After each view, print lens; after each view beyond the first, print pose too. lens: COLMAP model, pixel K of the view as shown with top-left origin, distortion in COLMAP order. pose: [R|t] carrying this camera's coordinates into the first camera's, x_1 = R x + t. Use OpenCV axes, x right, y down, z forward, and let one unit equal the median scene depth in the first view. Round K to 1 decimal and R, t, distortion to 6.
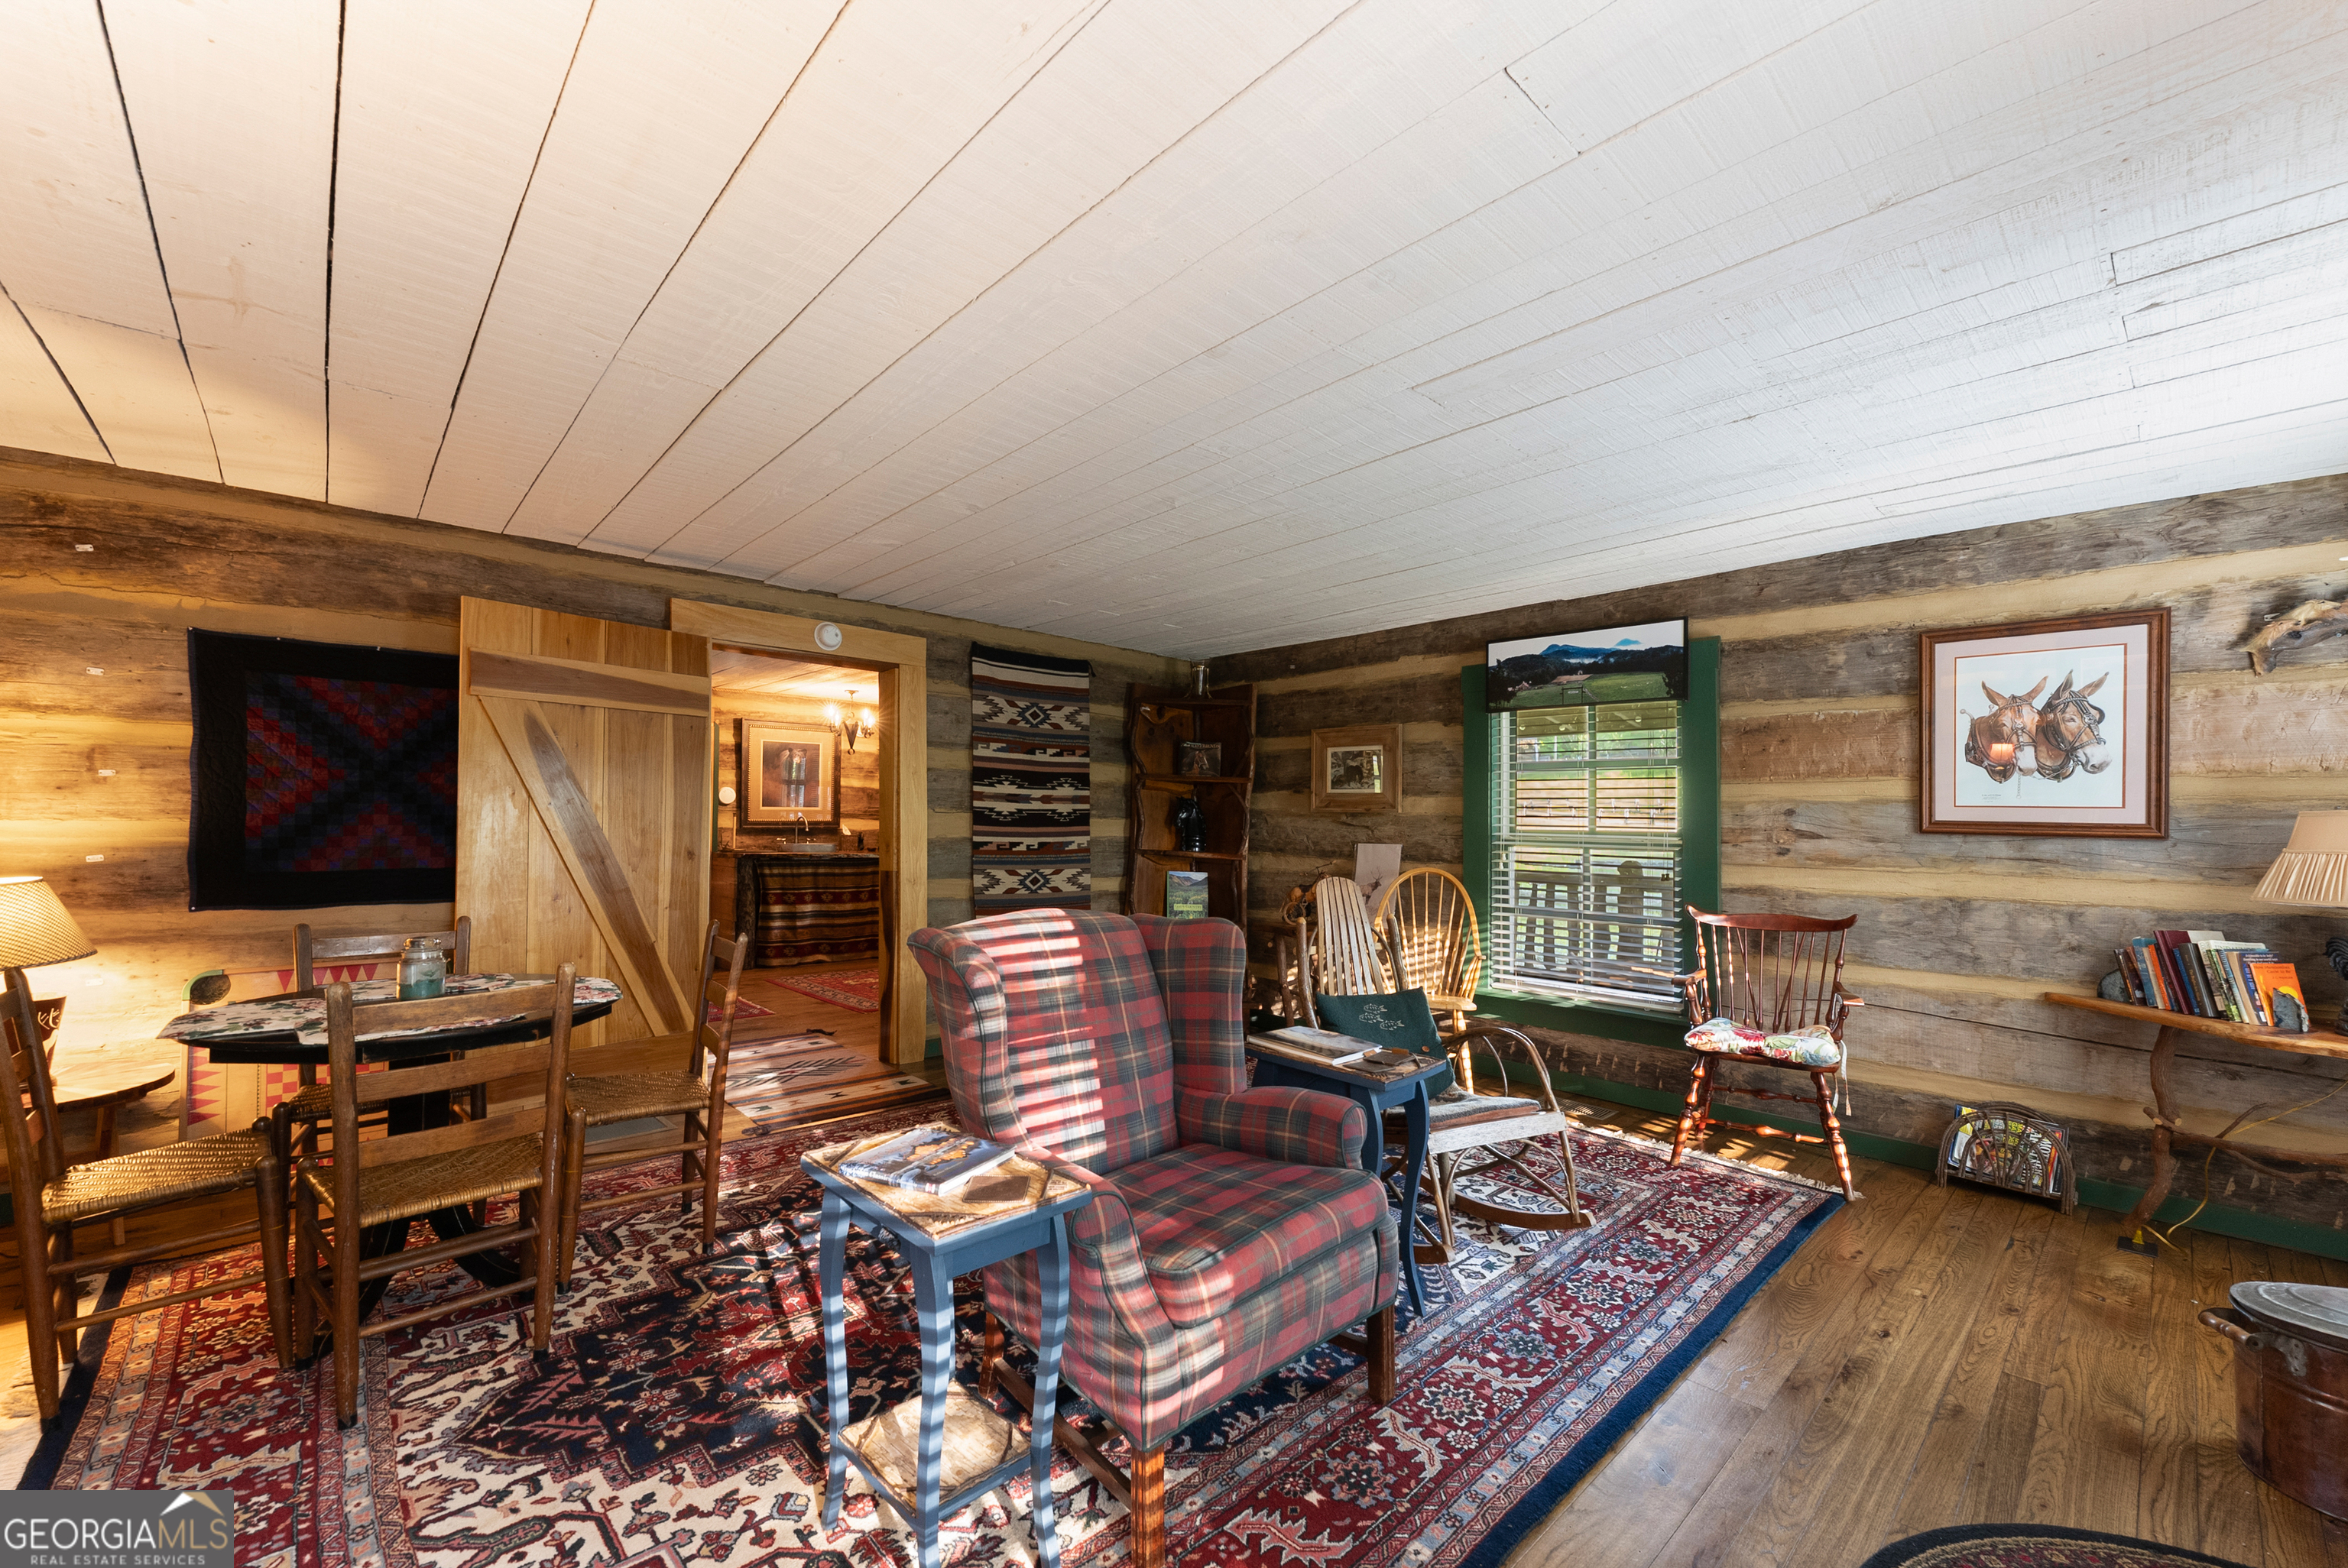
lens RADIAL K [[944.2, 0, 1164.0], [0, 944.2, 805.5], [0, 0, 1]] dist [0.002297, -0.001702]
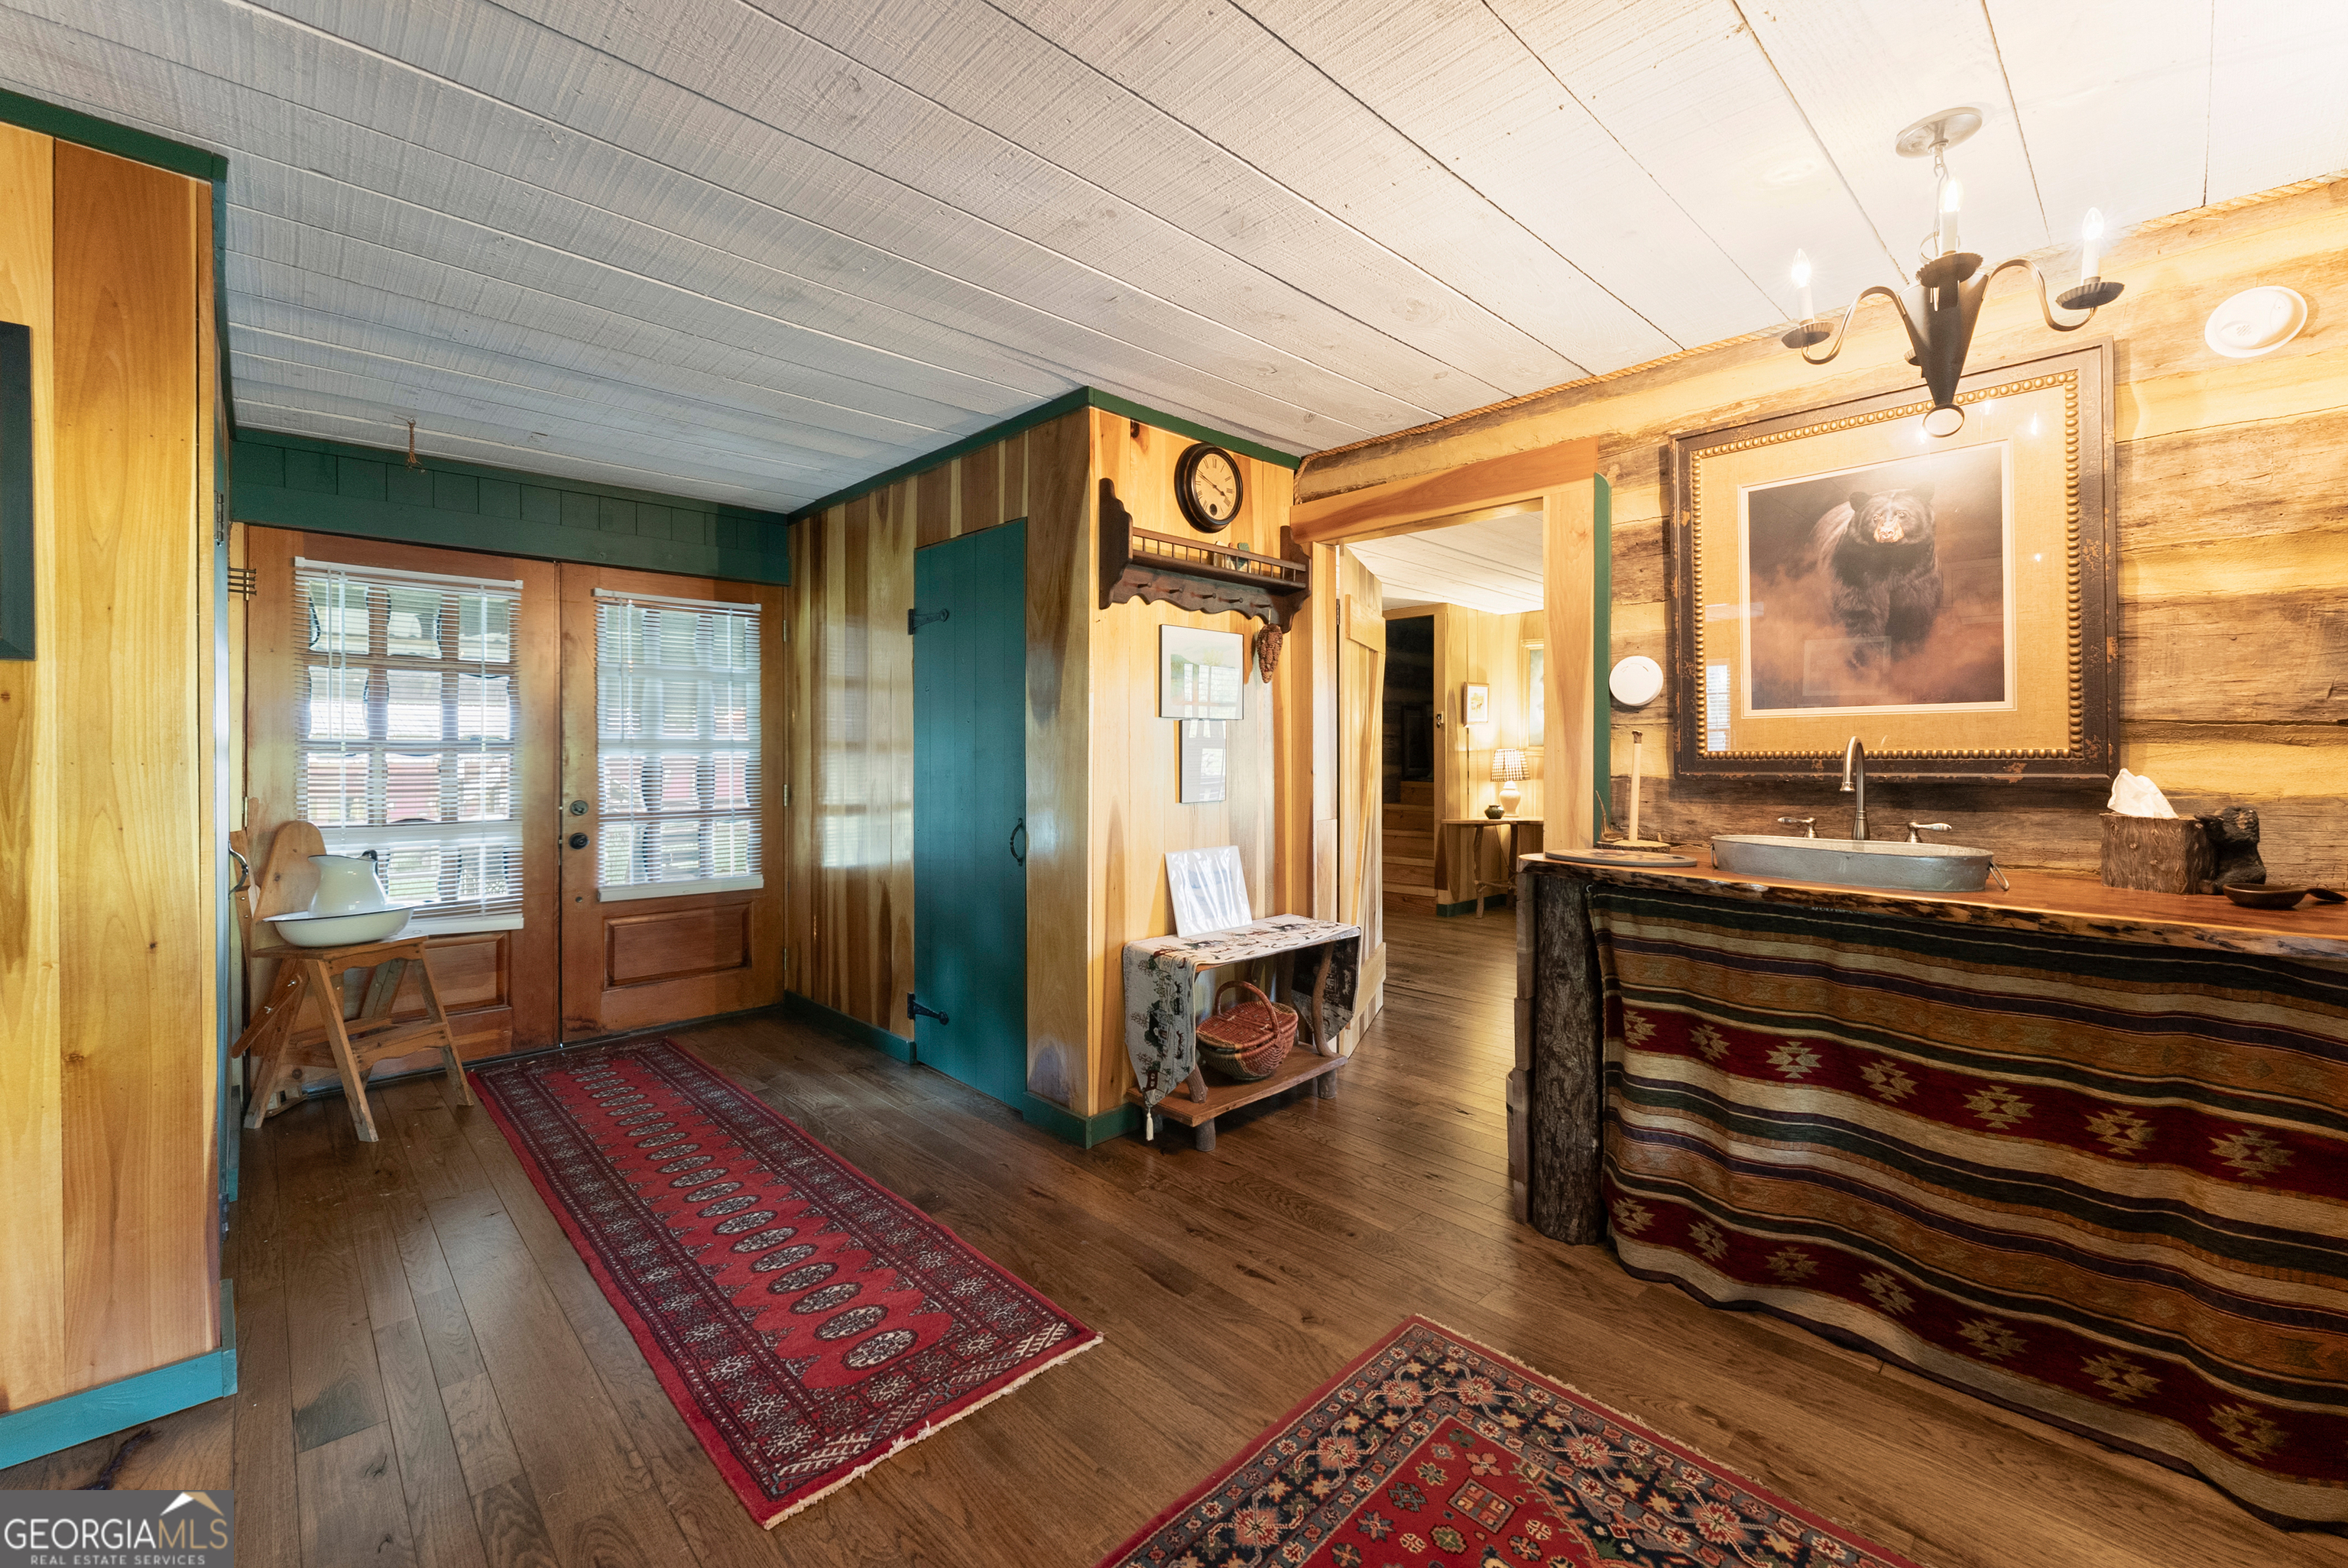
lens RADIAL K [[944.2, 0, 1168.6], [0, 944.2, 746.9], [0, 0, 1]] dist [0.002297, -0.001702]
pose [[0.014530, -0.013639, -0.999801, -0.124667], [0.015413, 0.999791, -0.013415, 0.015053], [0.999776, -0.015215, 0.014737, 0.824463]]
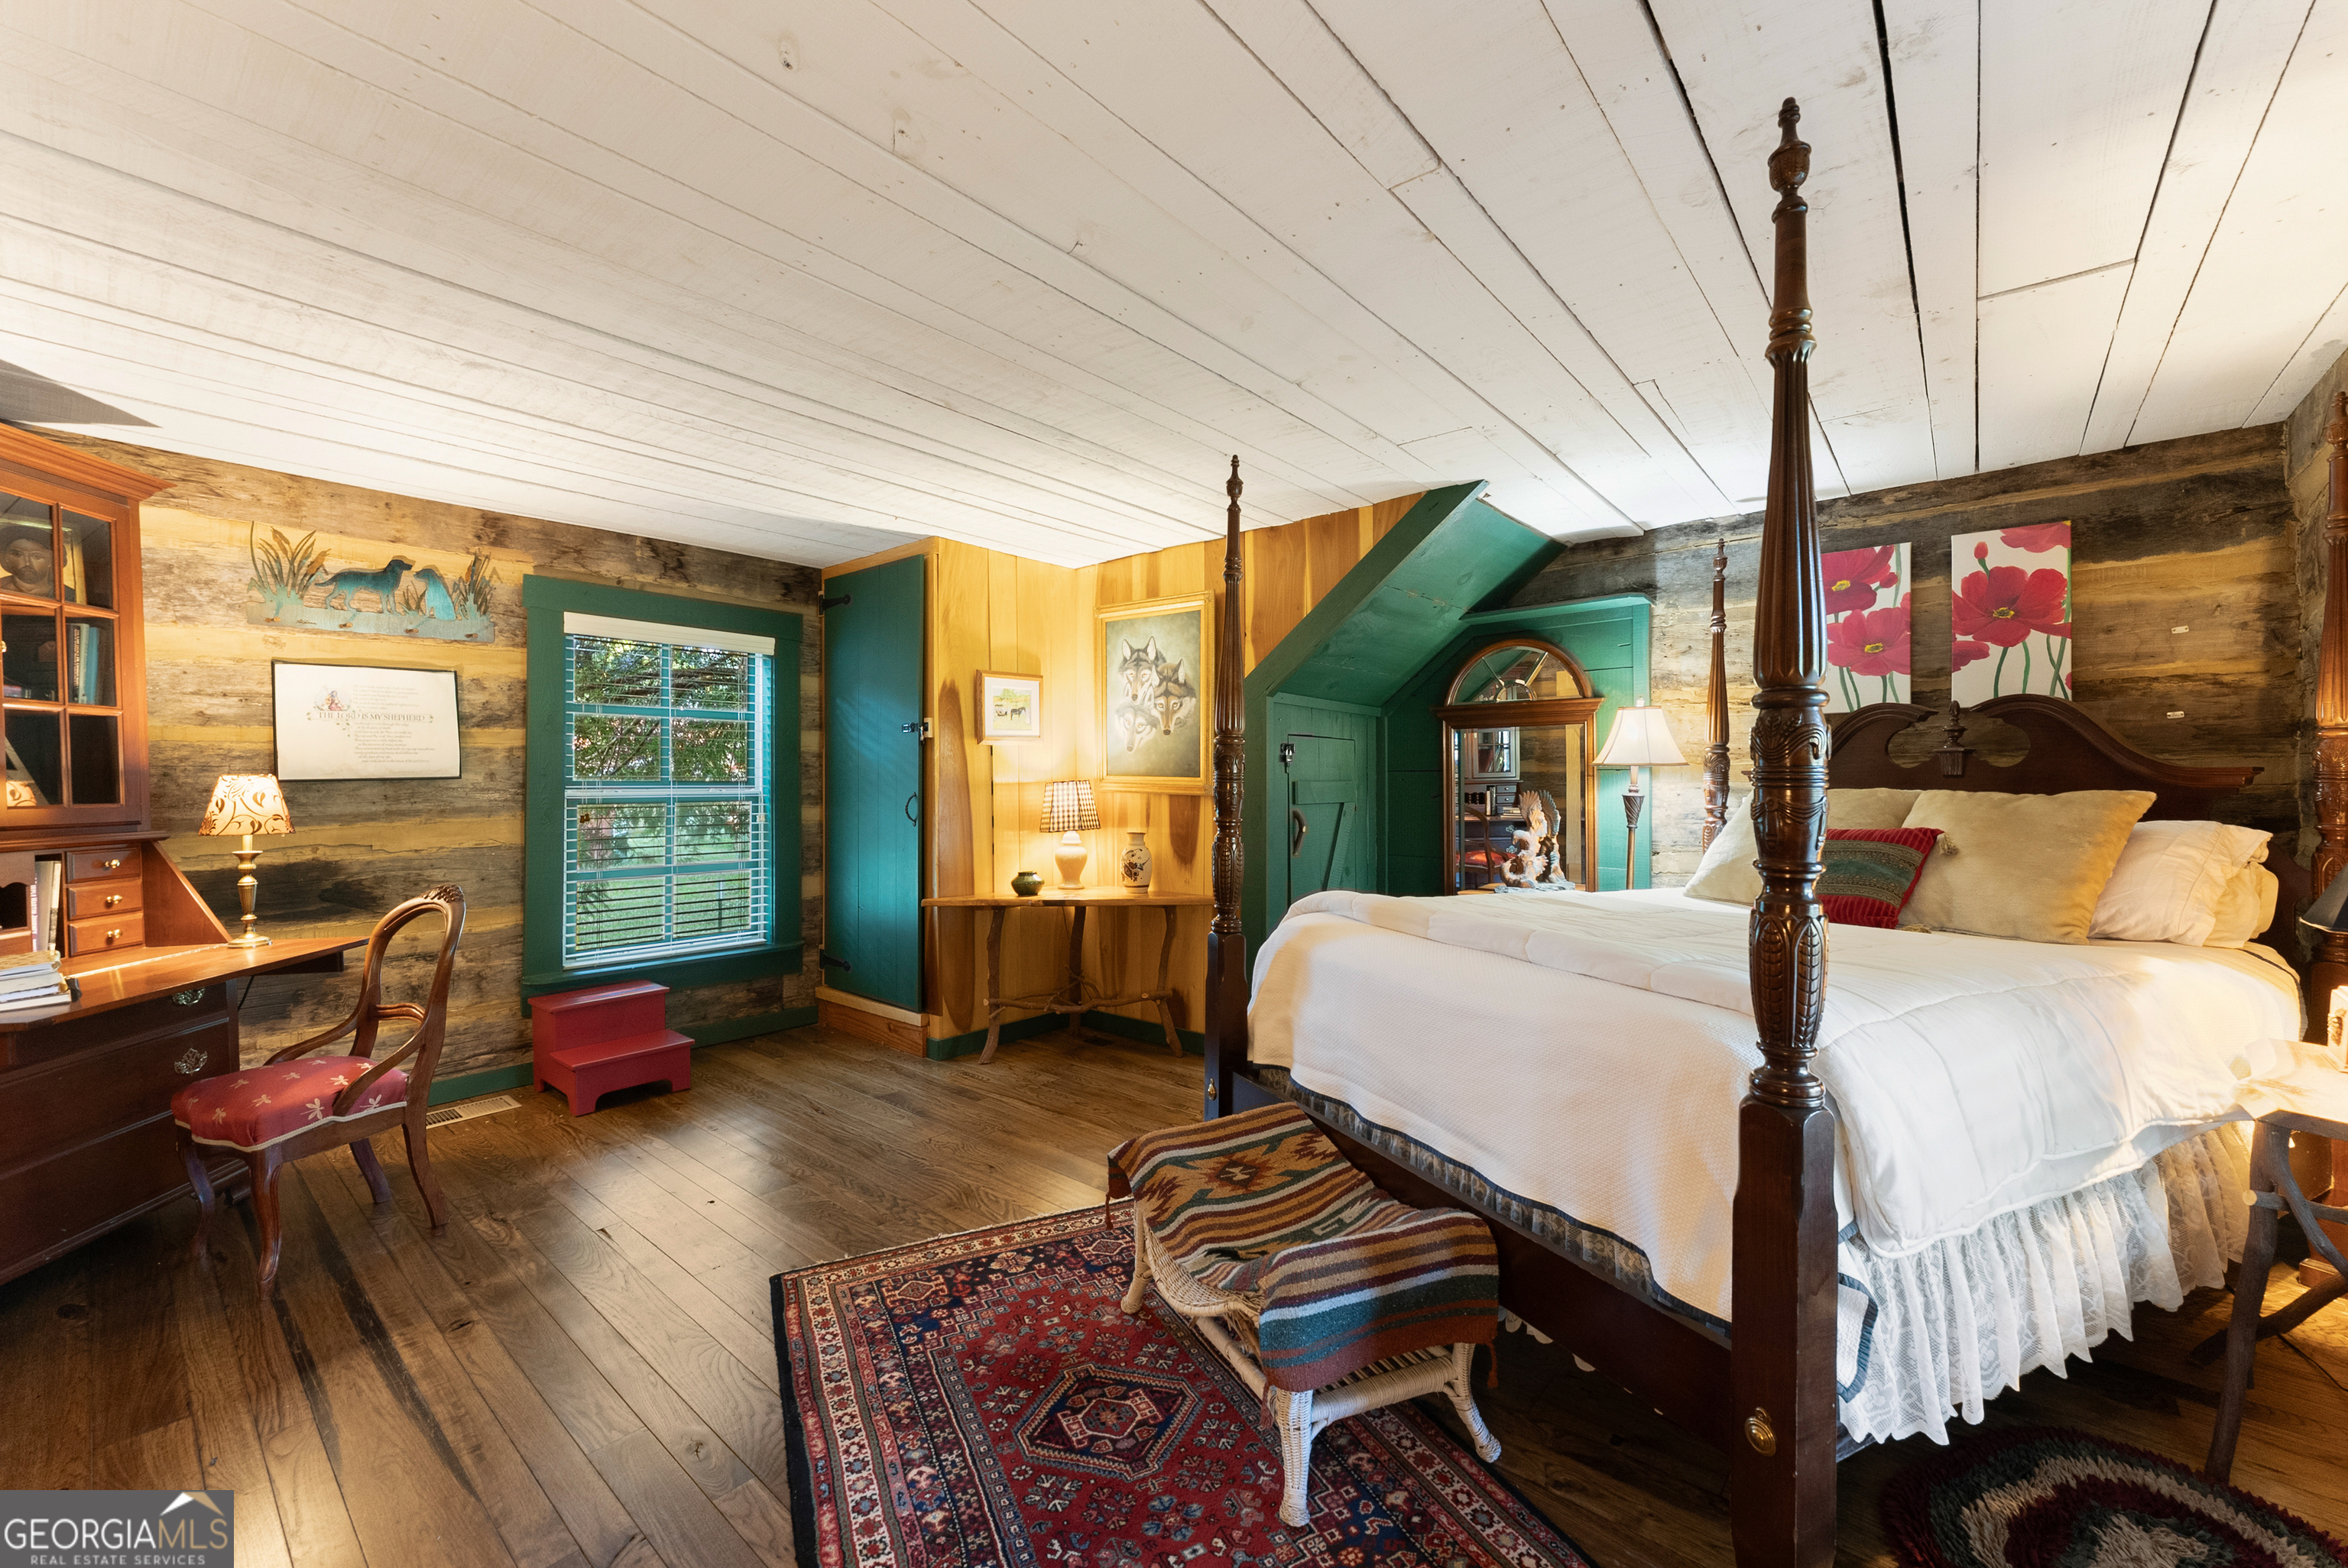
lens RADIAL K [[944.2, 0, 1182.8], [0, 944.2, 787.4], [0, 0, 1]] dist [0.002297, -0.001702]
pose [[0.112729, -0.002980, -0.993621, -0.463979], [0.018199, 0.999834, -0.000934, 0.015603], [0.993459, -0.017977, 0.112765, 1.175866]]
